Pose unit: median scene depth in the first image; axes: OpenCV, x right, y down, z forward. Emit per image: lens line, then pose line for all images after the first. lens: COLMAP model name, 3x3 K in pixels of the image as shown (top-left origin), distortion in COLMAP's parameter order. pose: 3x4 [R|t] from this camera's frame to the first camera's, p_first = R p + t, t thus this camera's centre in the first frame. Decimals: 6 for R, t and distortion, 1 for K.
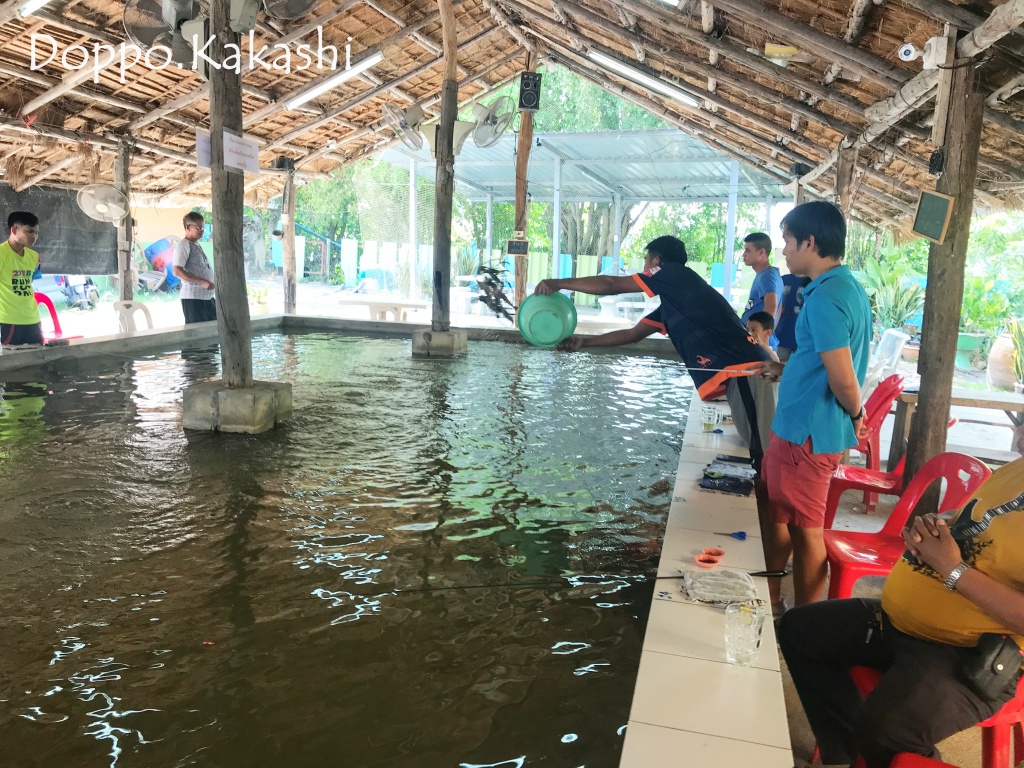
lens RADIAL K [[766.0, 0, 511.0], [0, 766.0, 354.8], [0, 0, 1]] dist [0.003986, 0.004639]
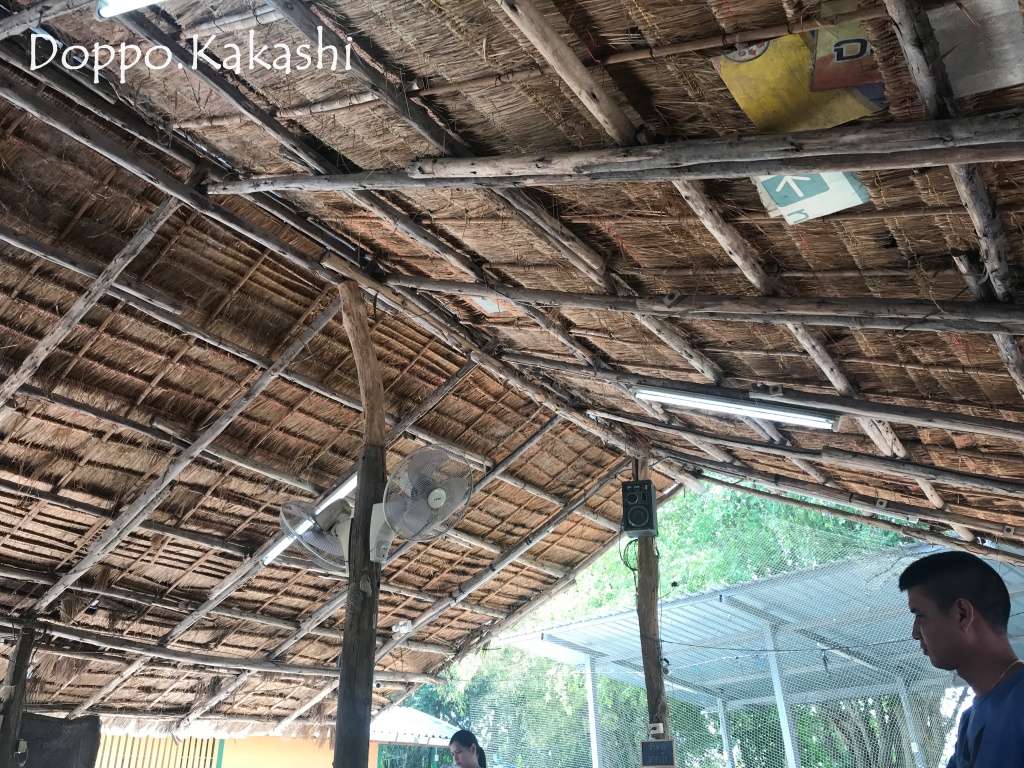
lens RADIAL K [[766.0, 0, 511.0], [0, 766.0, 354.8], [0, 0, 1]] dist [0.003986, 0.004639]
pose [[0.926058, -0.224695, -0.303197, 0.159846], [-0.009863, 0.788739, -0.614649, -0.030625], [0.377252, 0.572191, 0.728202, 0.388785]]
